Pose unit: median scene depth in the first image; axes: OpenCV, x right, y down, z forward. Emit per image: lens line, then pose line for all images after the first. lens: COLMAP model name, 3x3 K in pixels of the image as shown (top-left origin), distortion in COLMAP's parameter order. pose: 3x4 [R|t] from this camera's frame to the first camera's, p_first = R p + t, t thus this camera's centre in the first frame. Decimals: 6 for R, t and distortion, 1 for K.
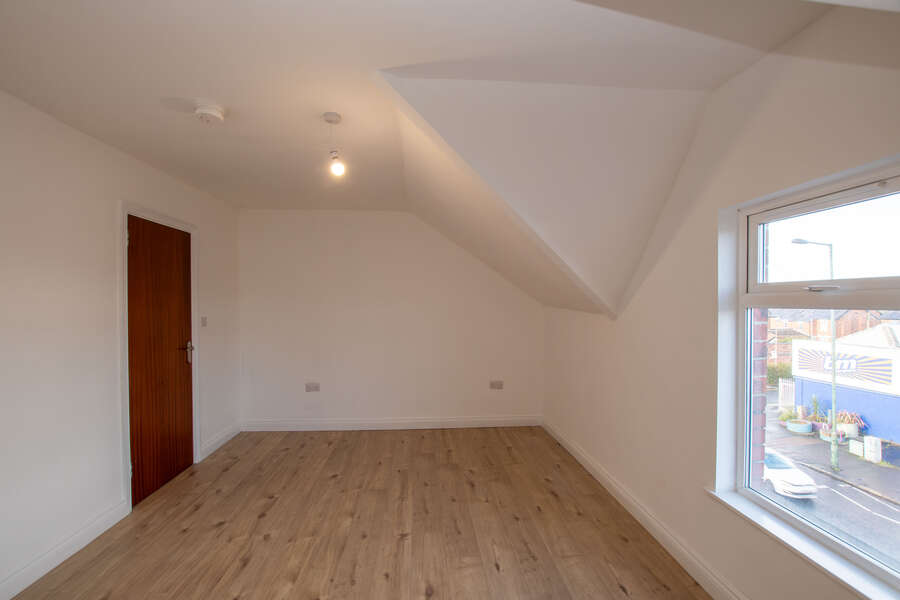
lens RADIAL K [[397.5, 0, 451.6], [0, 397.5, 298.5], [0, 0, 1]] dist [-0.001587, 0.000007]
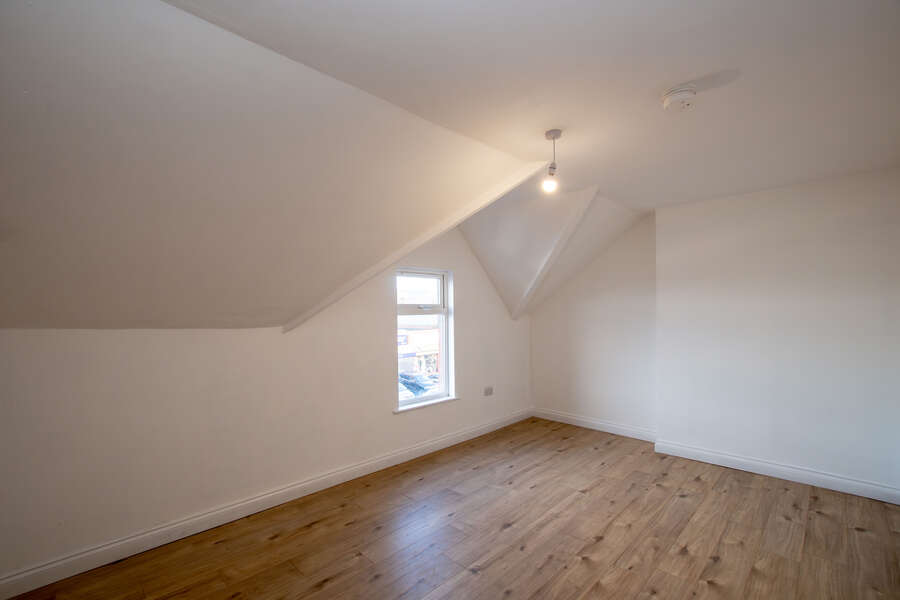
lens RADIAL K [[397.5, 0, 451.5], [0, 397.5, 307.6], [0, 0, 1]] dist [-0.001587, 0.000007]
pose [[-0.652562, 0.013594, 0.757614, -0.883782], [-0.001783, 0.999809, -0.019476, 0.019404], [-0.757734, -0.014061, -0.652412, 1.857185]]
